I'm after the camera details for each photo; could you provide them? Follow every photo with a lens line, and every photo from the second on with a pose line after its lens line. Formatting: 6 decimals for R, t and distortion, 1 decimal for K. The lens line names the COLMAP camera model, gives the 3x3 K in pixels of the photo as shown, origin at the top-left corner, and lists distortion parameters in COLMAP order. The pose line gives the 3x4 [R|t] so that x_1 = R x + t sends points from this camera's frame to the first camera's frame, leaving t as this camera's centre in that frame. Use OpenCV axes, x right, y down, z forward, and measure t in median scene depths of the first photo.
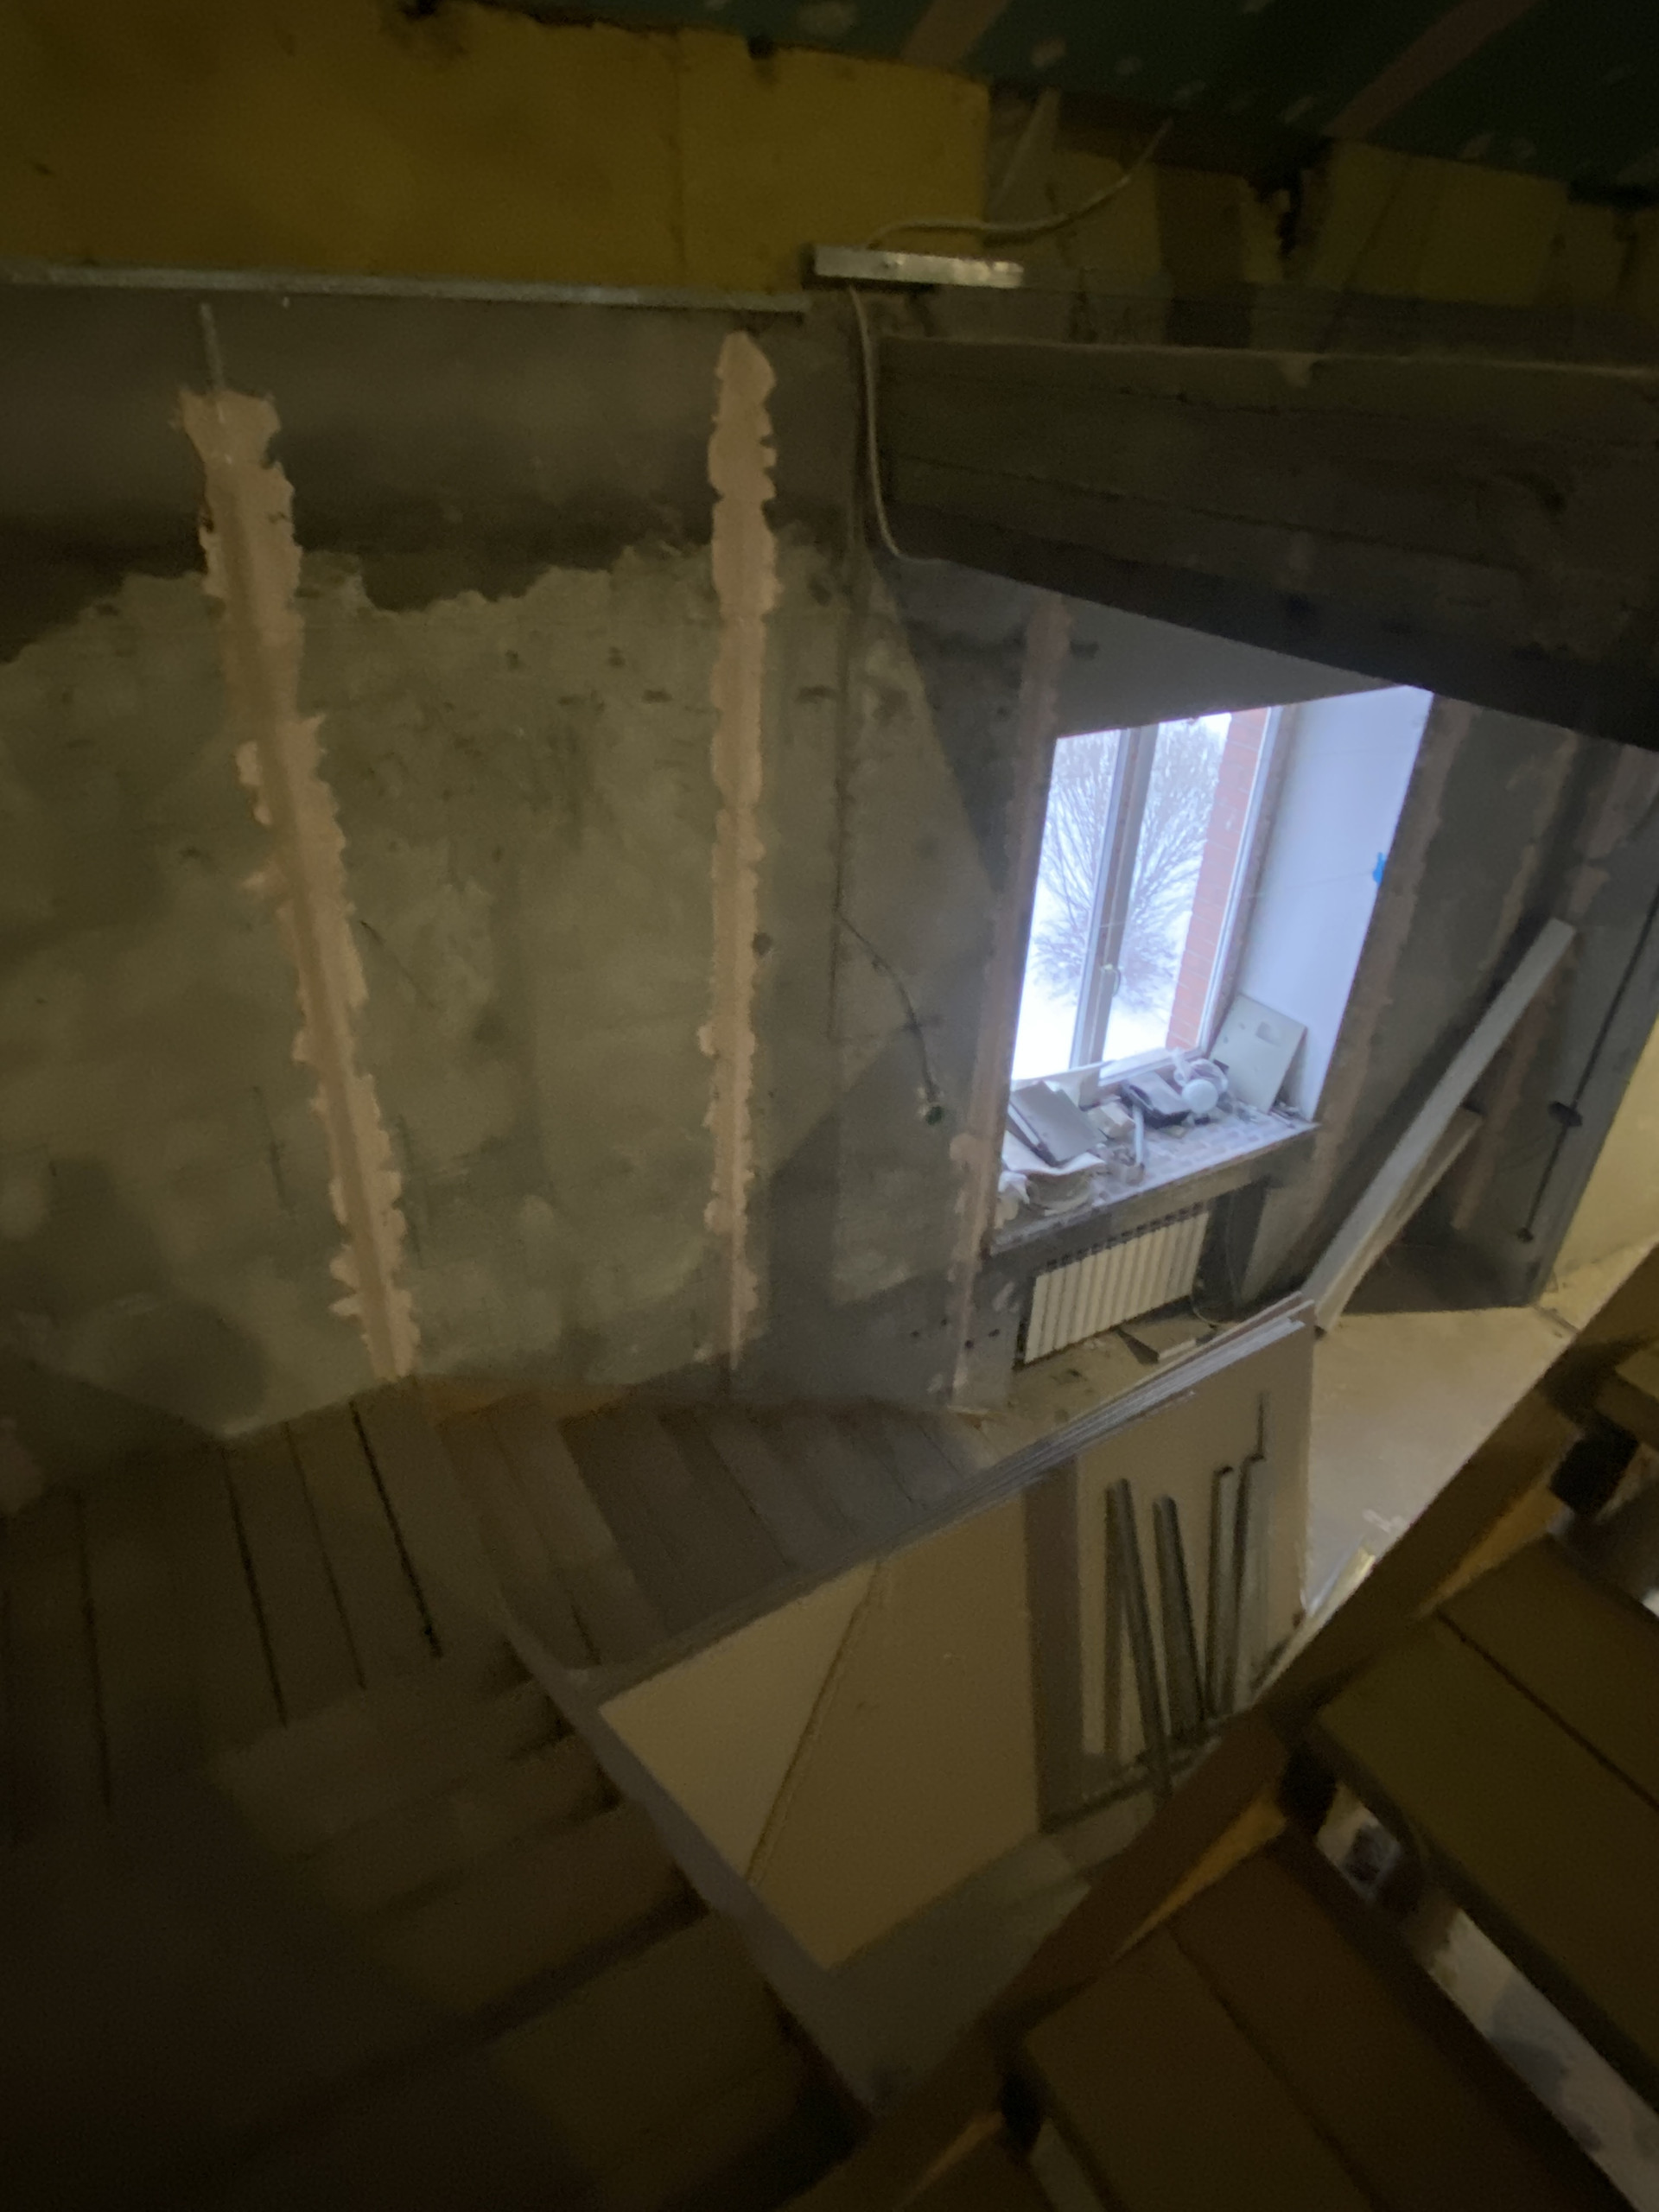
lens RADIAL K [[1231.6, 0, 827.2], [0, 1231.6, 1099.0], [0, 0, 1]] dist [0.036217, -0.037546]
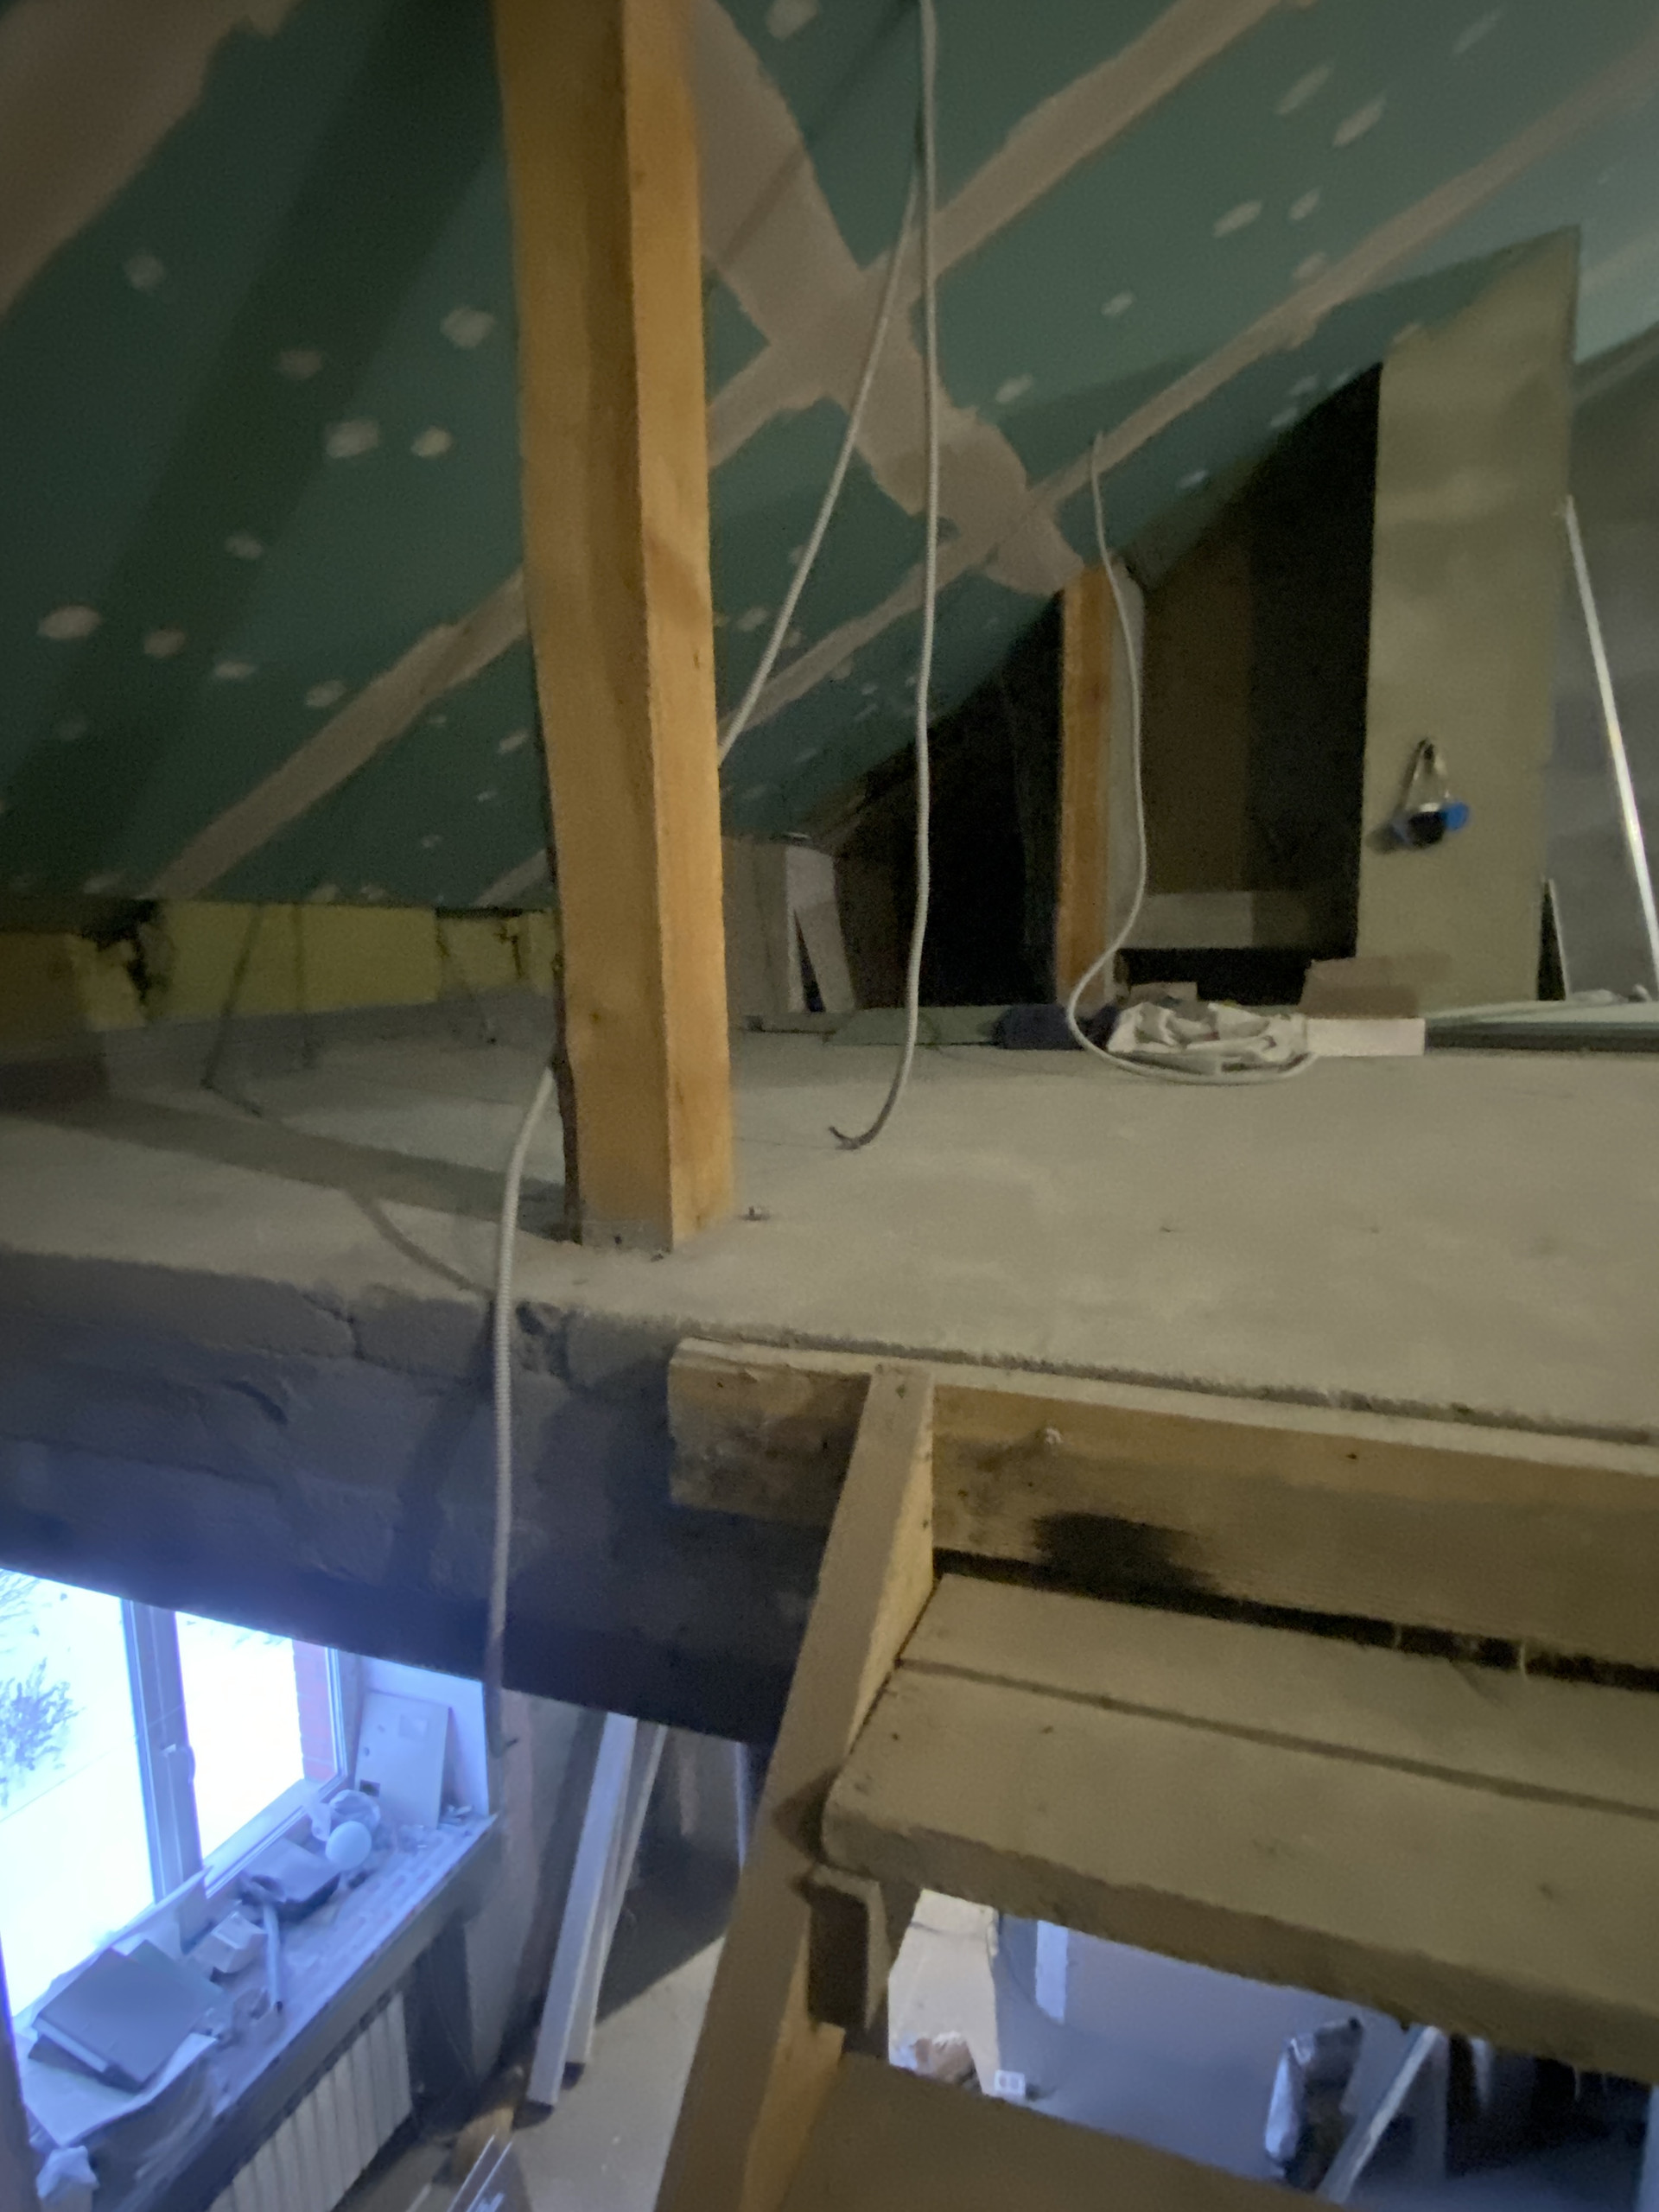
lens RADIAL K [[1231.6, 0, 827.2], [0, 1231.6, 1099.0], [0, 0, 1]] dist [0.036217, -0.037546]
pose [[0.792712, -0.133299, 0.594844, 0.136301], [0.358215, 0.891410, -0.277616, -0.101030], [-0.493244, 0.433151, 0.754381, 0.032048]]
